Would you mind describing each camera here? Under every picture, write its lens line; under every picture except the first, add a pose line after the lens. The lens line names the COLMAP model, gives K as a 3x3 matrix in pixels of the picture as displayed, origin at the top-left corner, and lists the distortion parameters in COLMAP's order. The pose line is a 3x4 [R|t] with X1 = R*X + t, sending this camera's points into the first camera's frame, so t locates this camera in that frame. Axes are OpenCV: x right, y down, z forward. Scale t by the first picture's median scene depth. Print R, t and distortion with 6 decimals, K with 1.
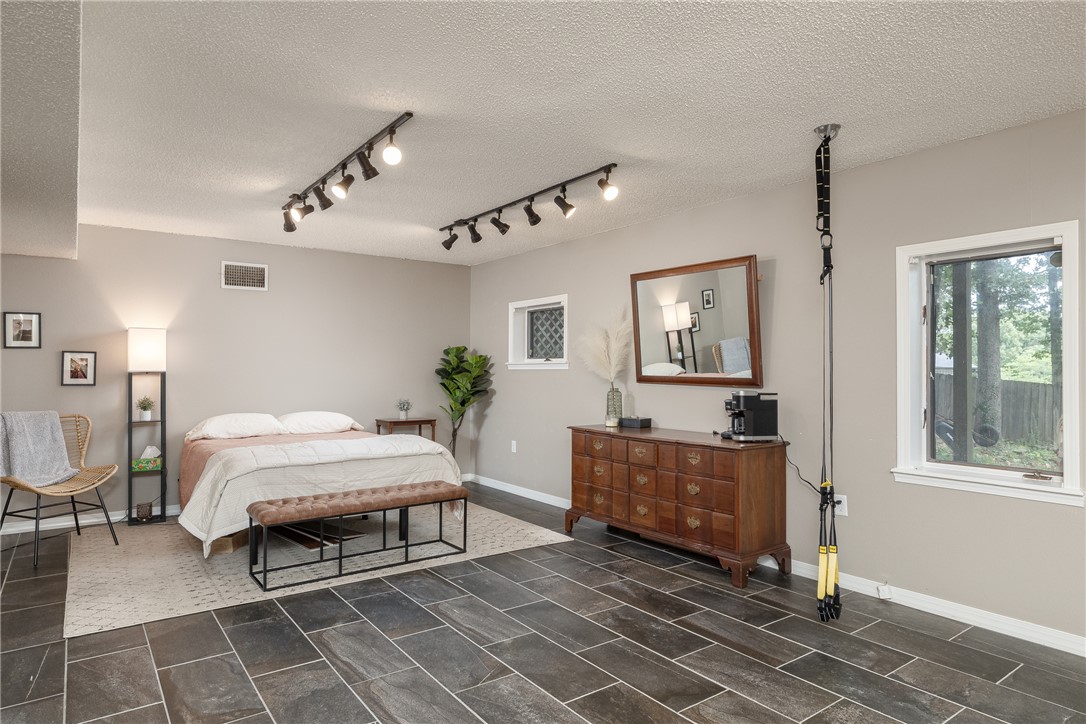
lens RADIAL K [[640.7, 0, 543.0], [0, 640.7, 362.0], [0, 0, 1]] dist [-0.000316, -0.000778]
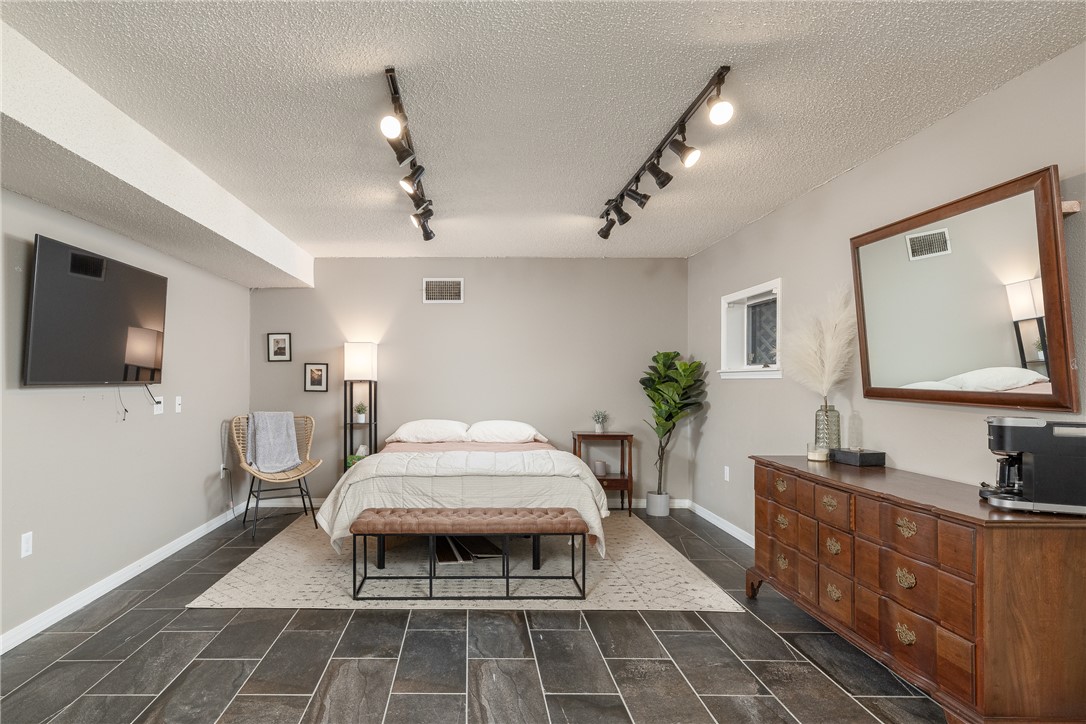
lens RADIAL K [[591.5, 0, 547.0], [0, 591.5, 376.6], [0, 0, 1]] dist [0.000212, 0.000561]
pose [[0.805157, -0.001478, -0.593060, 0.281175], [0.006332, 0.999961, 0.006104, 0.004351], [0.593028, -0.008670, 0.805135, 0.343595]]
